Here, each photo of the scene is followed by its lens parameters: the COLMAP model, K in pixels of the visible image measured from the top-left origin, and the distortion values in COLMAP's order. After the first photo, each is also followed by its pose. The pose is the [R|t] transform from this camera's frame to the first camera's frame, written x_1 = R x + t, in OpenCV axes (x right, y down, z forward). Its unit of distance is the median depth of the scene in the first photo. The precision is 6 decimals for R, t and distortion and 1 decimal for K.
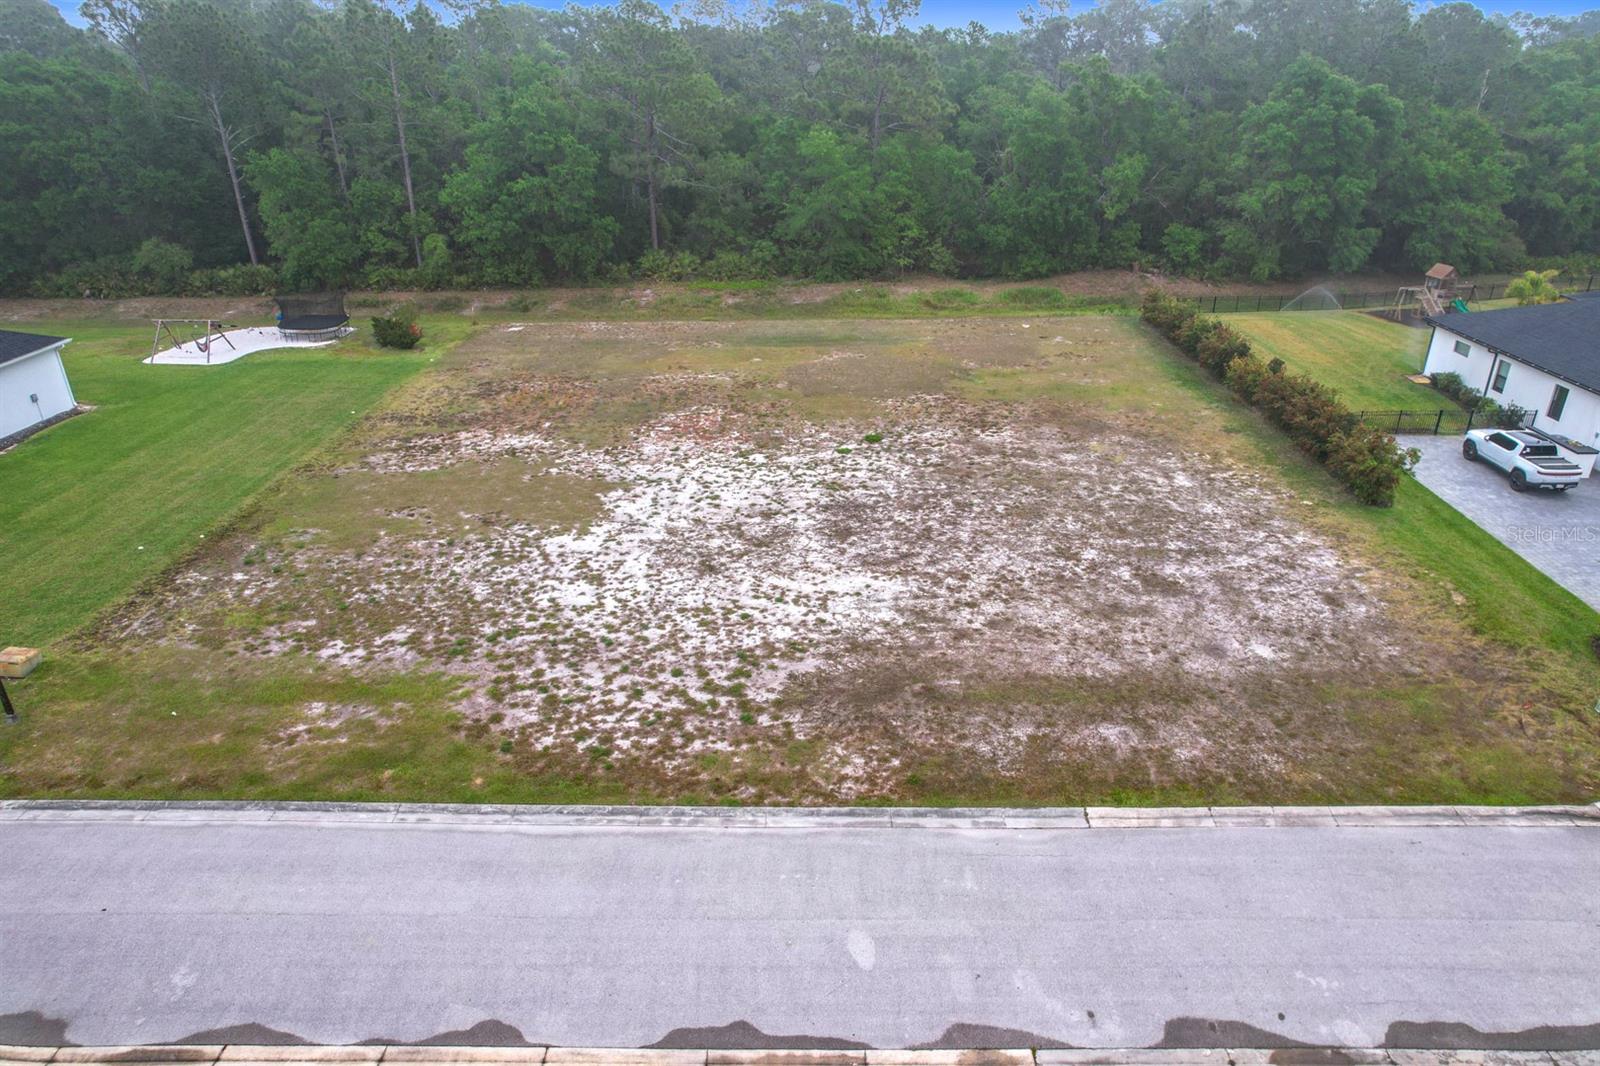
lens RADIAL K [[1019.7, 0, 810.4], [0, 1019.7, 531.3], [0, 0, 1]] dist [-0.065100, 0.050017]
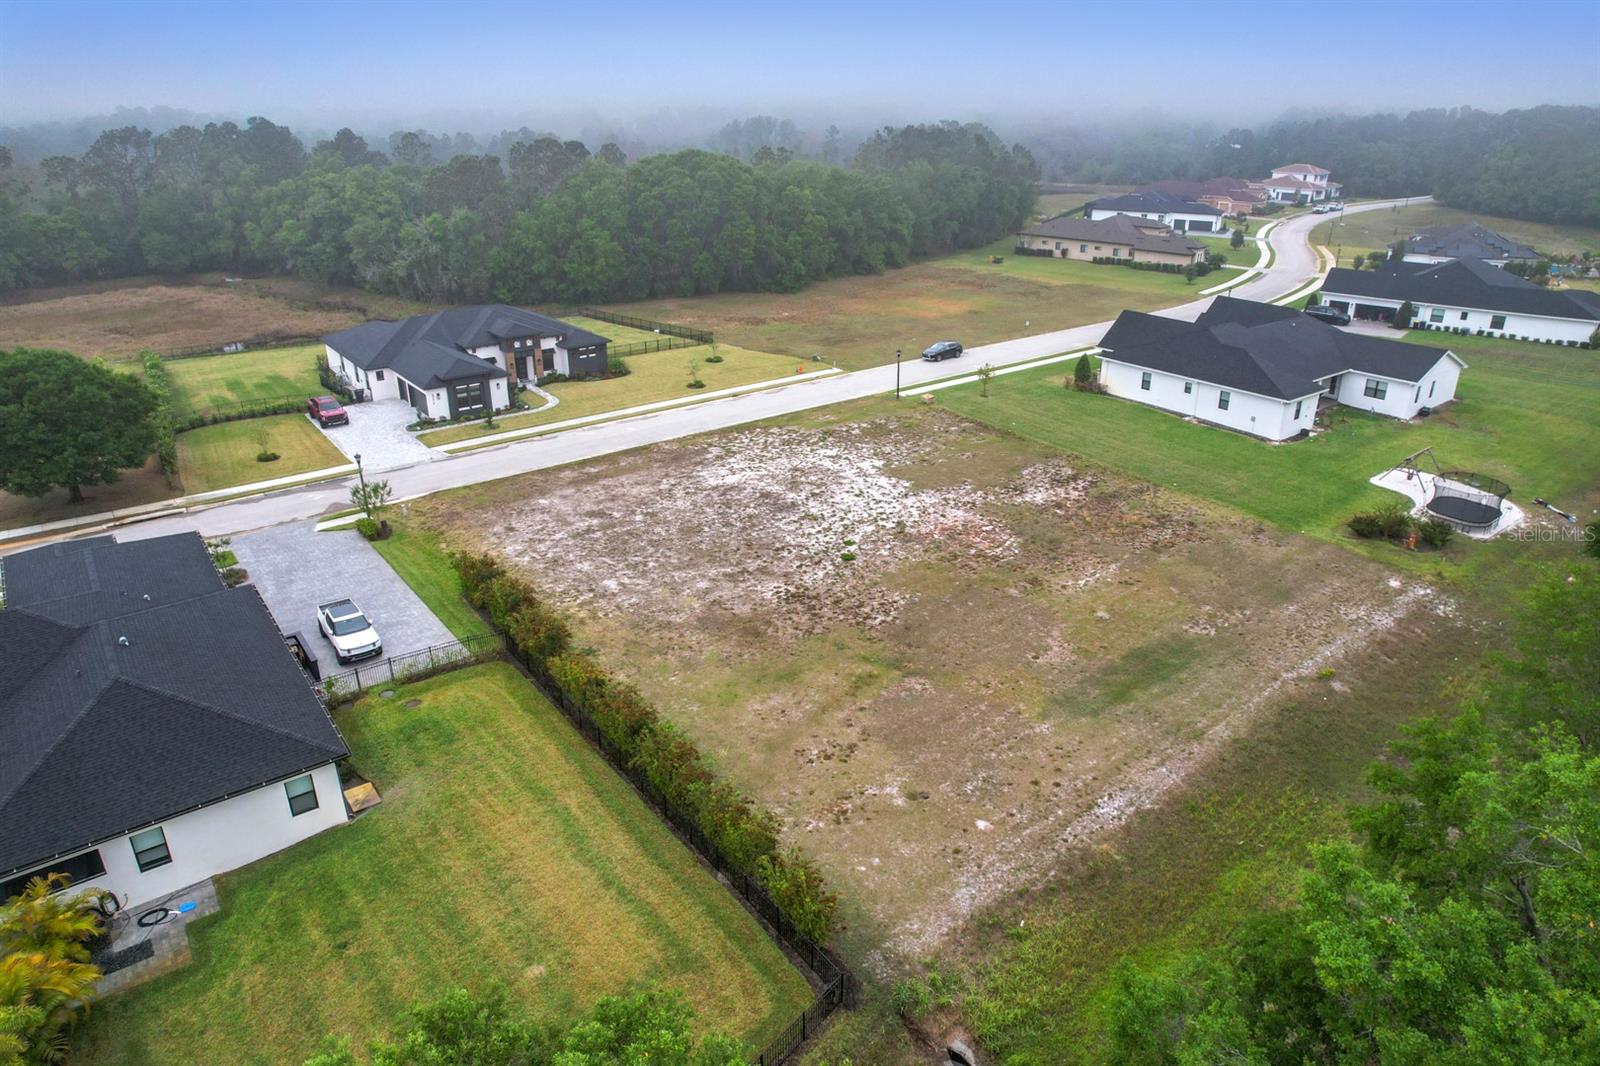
lens RADIAL K [[1019.7, 0, 809.1], [0, 1019.7, 534.0], [0, 0, 1]] dist [-0.065100, 0.050017]
pose [[-0.791901, 0.242468, -0.560448, 1.025985], [-0.260702, 0.695705, 0.669350, -1.209639], [0.552203, 0.676169, -0.487717, 2.012185]]
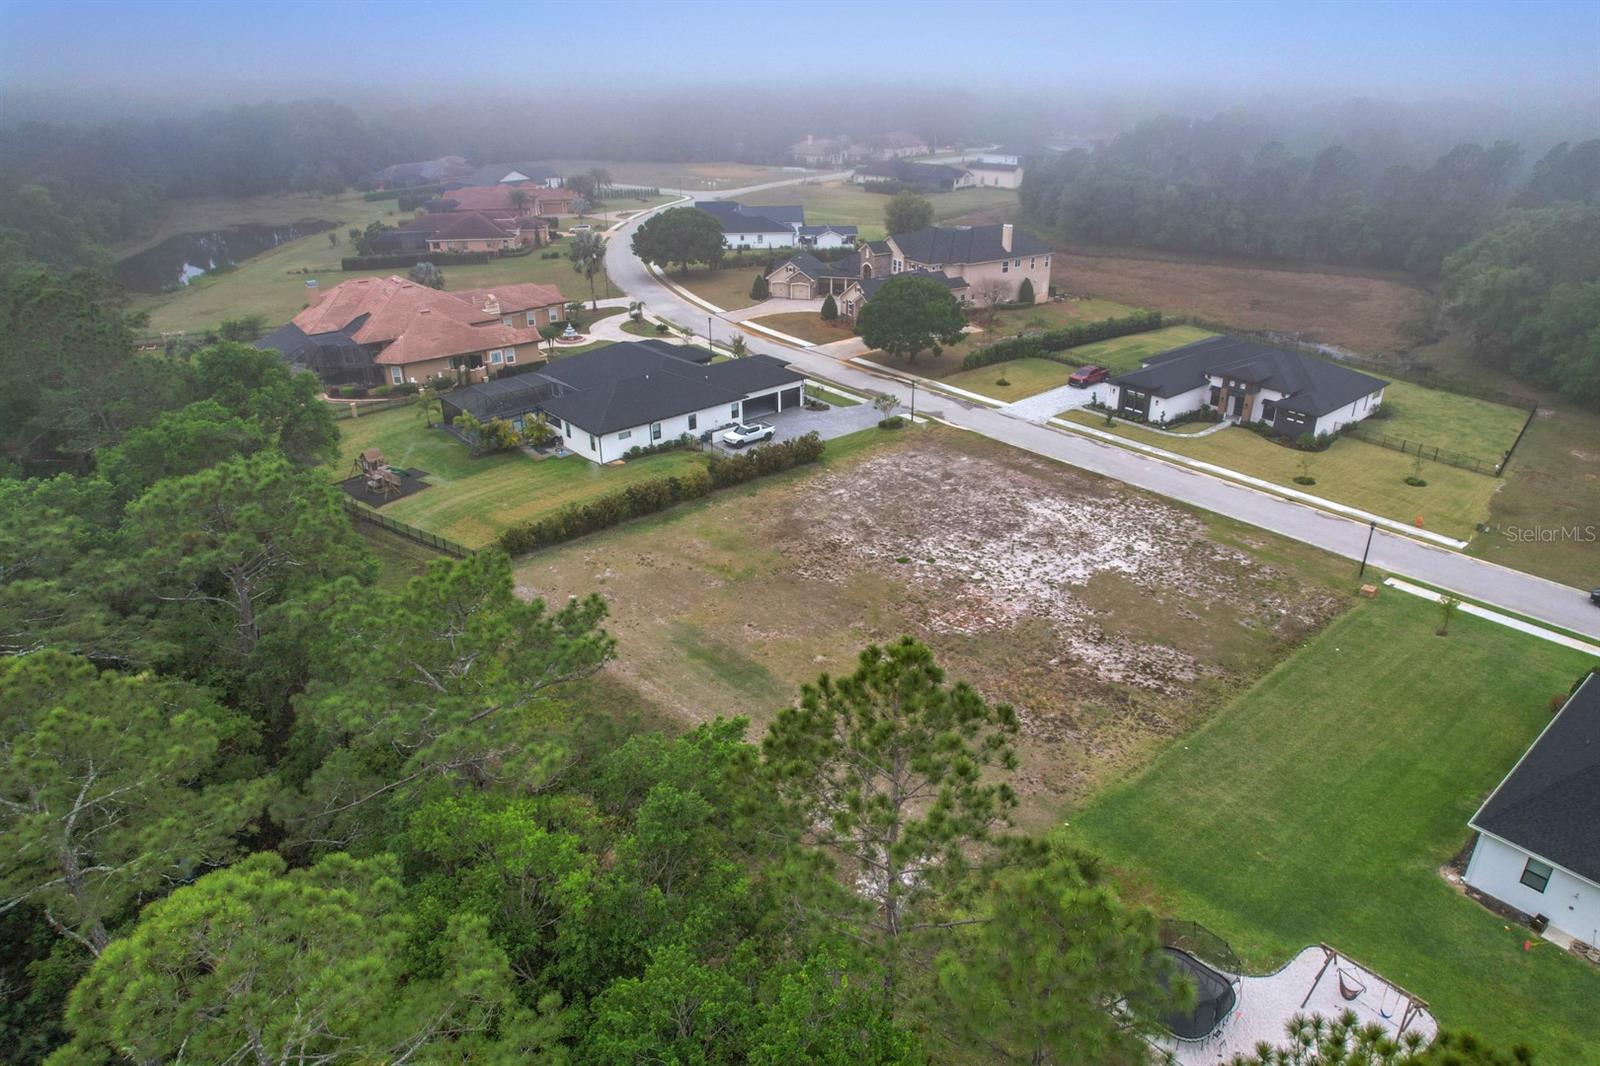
lens RADIAL K [[1019.7, 0, 807.8], [0, 1019.7, 534.7], [0, 0, 1]] dist [-0.065100, 0.050017]
pose [[-0.651087, -0.323008, 0.686842, -1.195553], [0.329252, 0.695152, 0.639028, -1.534356], [-0.683870, 0.642207, -0.346253, 2.094527]]
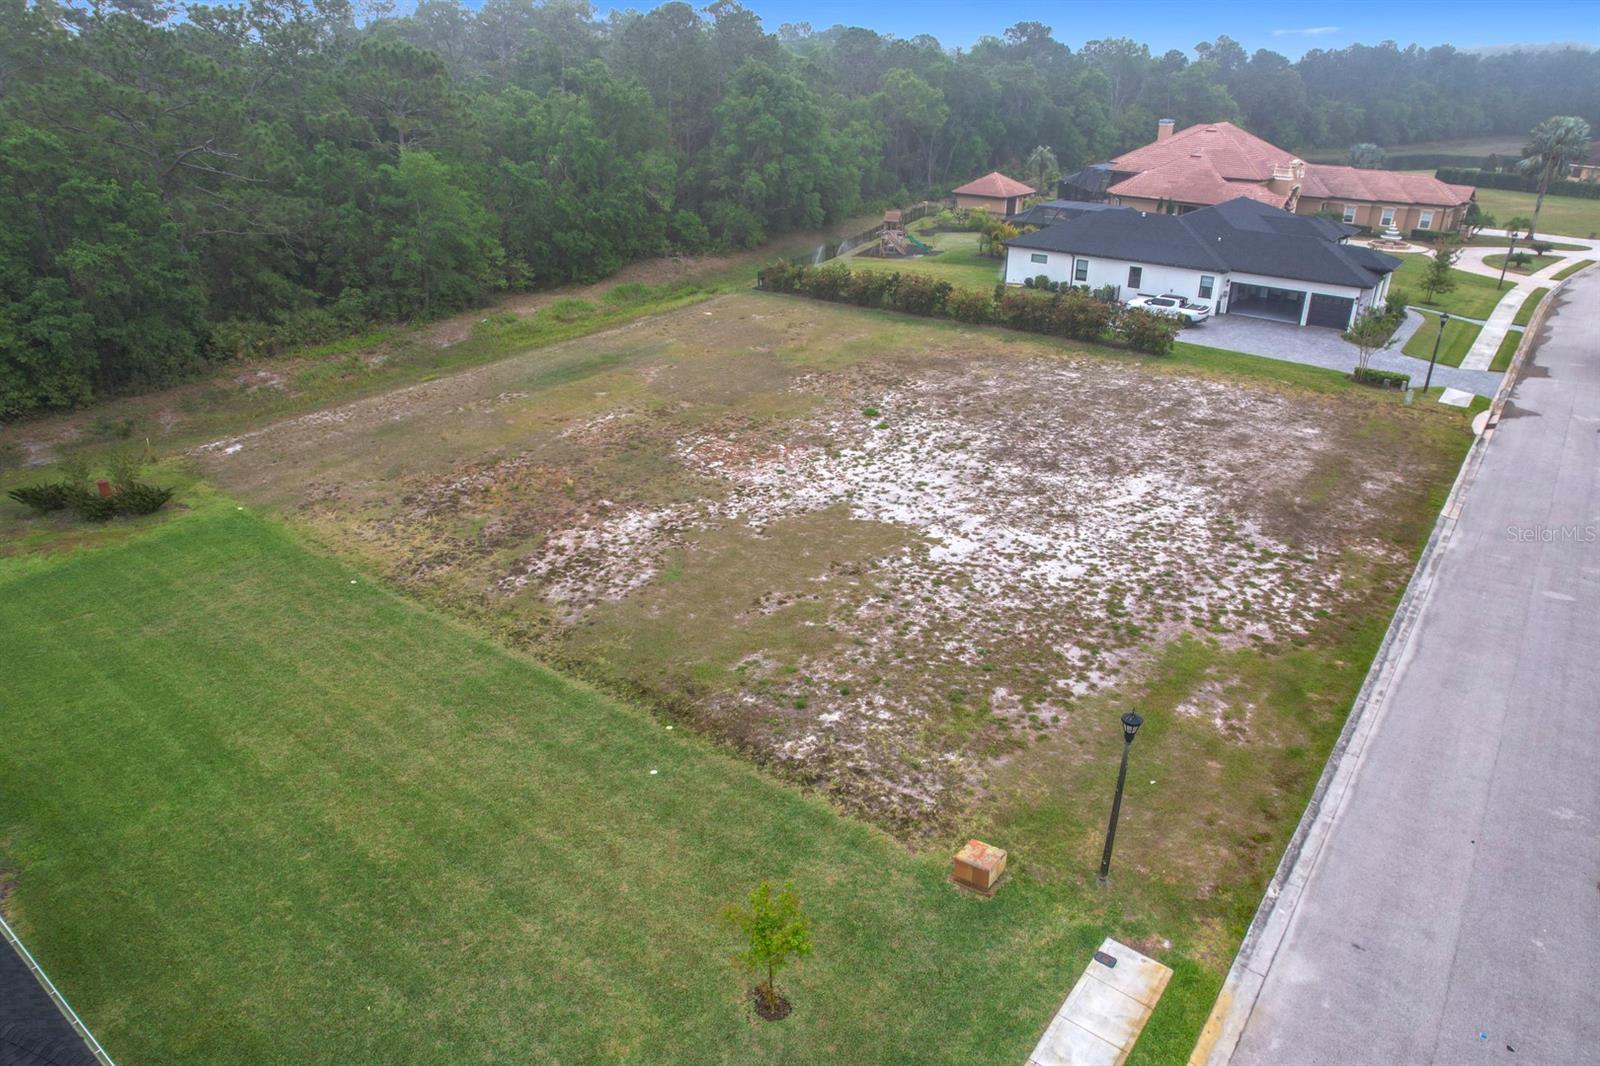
lens RADIAL K [[1019.7, 0, 809.3], [0, 1019.7, 529.2], [0, 0, 1]] dist [-0.065100, 0.050017]
pose [[0.602950, -0.336677, 0.723256, -1.050246], [0.338172, 0.928970, 0.150516, -0.209006], [-0.722558, 0.153832, 0.673977, 0.416266]]
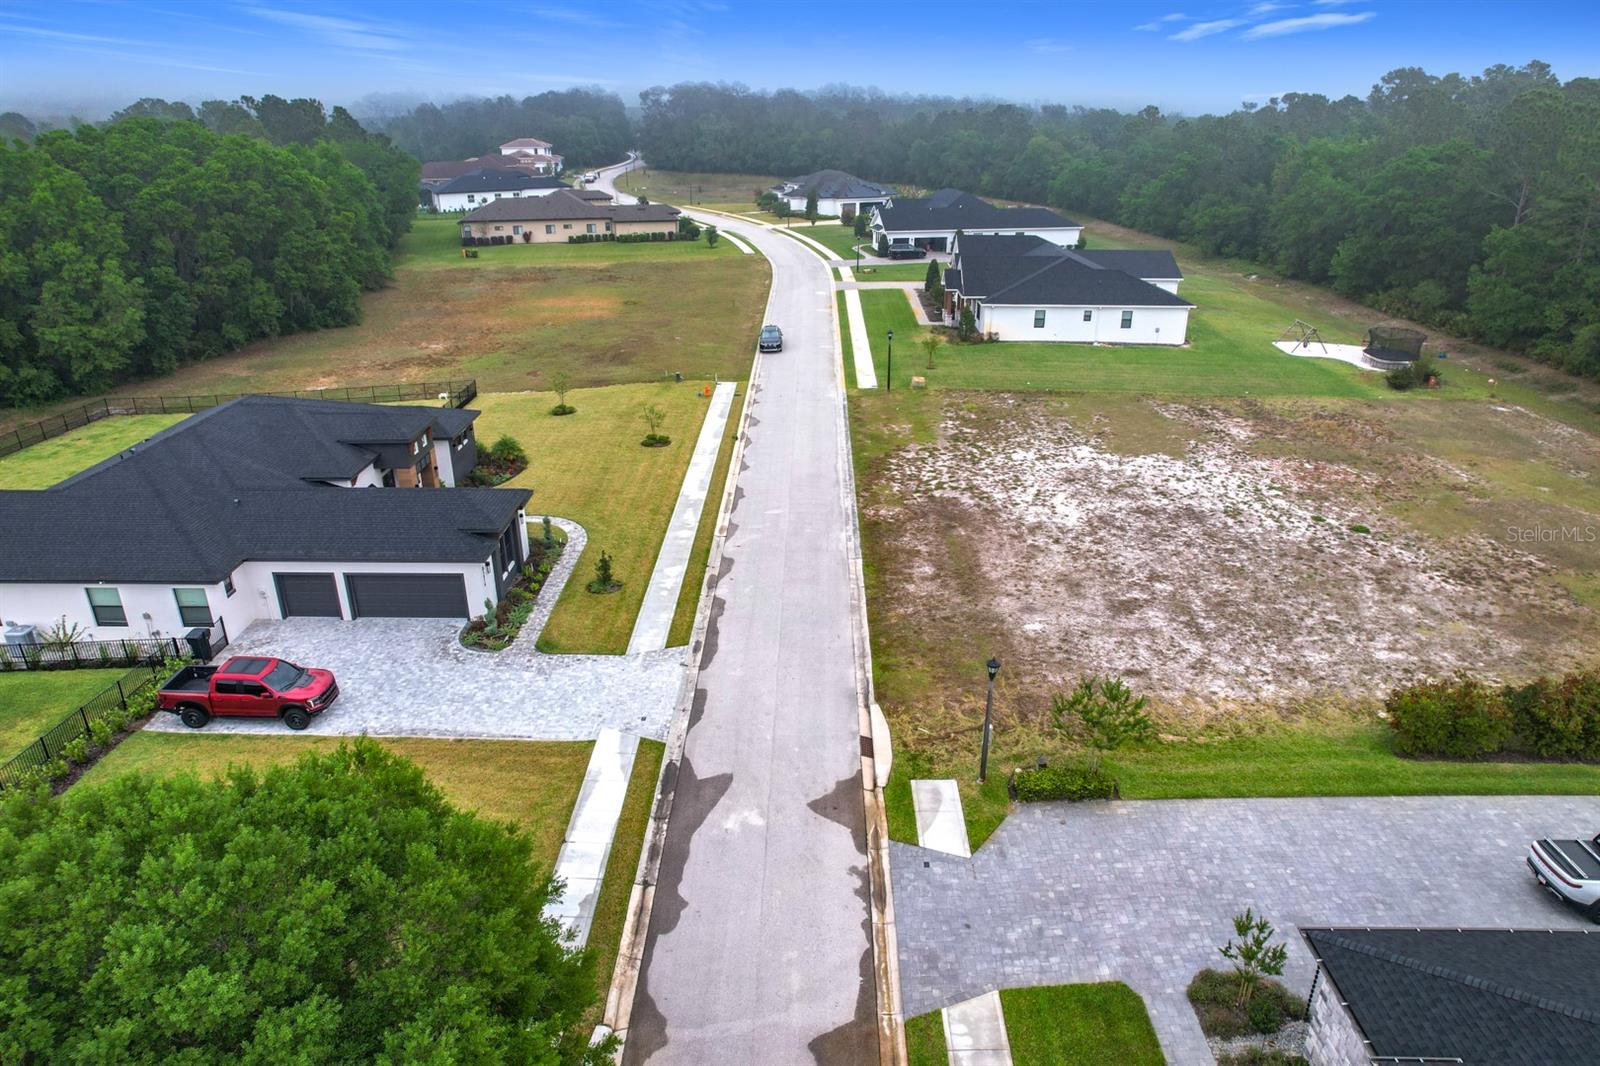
lens RADIAL K [[1019.7, 0, 812.5], [0, 1019.7, 538.5], [0, 0, 1]] dist [-0.065100, 0.050017]
pose [[-0.001940, 0.402375, -0.915473, 1.352676], [-0.429204, 0.826528, 0.364191, -0.285878], [0.903205, 0.393631, 0.171097, 0.367499]]
